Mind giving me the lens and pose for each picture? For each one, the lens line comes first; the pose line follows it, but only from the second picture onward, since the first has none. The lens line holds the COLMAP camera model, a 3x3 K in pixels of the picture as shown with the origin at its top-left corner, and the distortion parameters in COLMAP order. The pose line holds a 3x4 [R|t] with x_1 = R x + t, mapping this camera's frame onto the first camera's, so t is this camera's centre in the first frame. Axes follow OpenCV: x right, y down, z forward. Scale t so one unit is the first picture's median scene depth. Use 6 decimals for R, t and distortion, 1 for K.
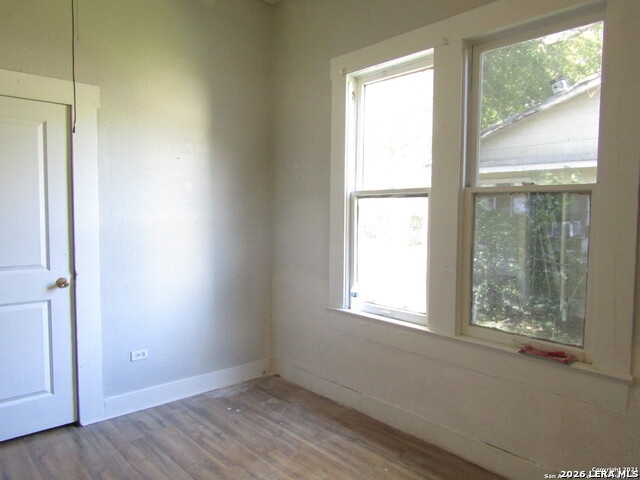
lens RADIAL K [[463.1, 0, 310.5], [0, 463.1, 243.1], [0, 0, 1]] dist [0.003754, 0.006687]
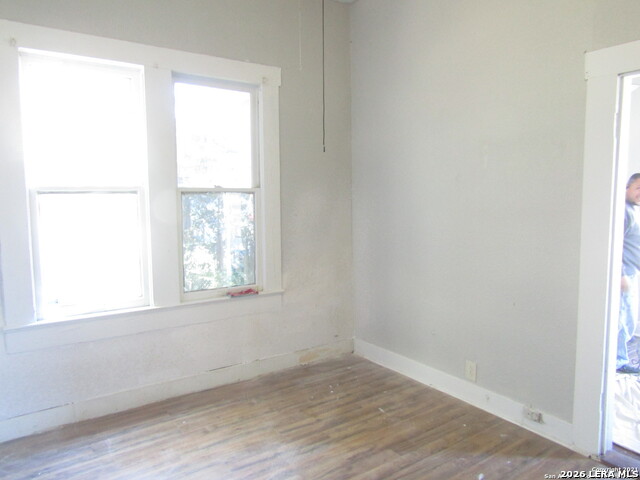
lens RADIAL K [[450.7, 0, 321.2], [0, 450.7, 255.2], [0, 0, 1]] dist [0.003618, 0.004338]
pose [[0.125368, -0.126919, 0.983959, -0.811489], [0.088837, 0.989236, 0.116280, -0.040462], [-0.988125, 0.072834, 0.135294, 0.420997]]
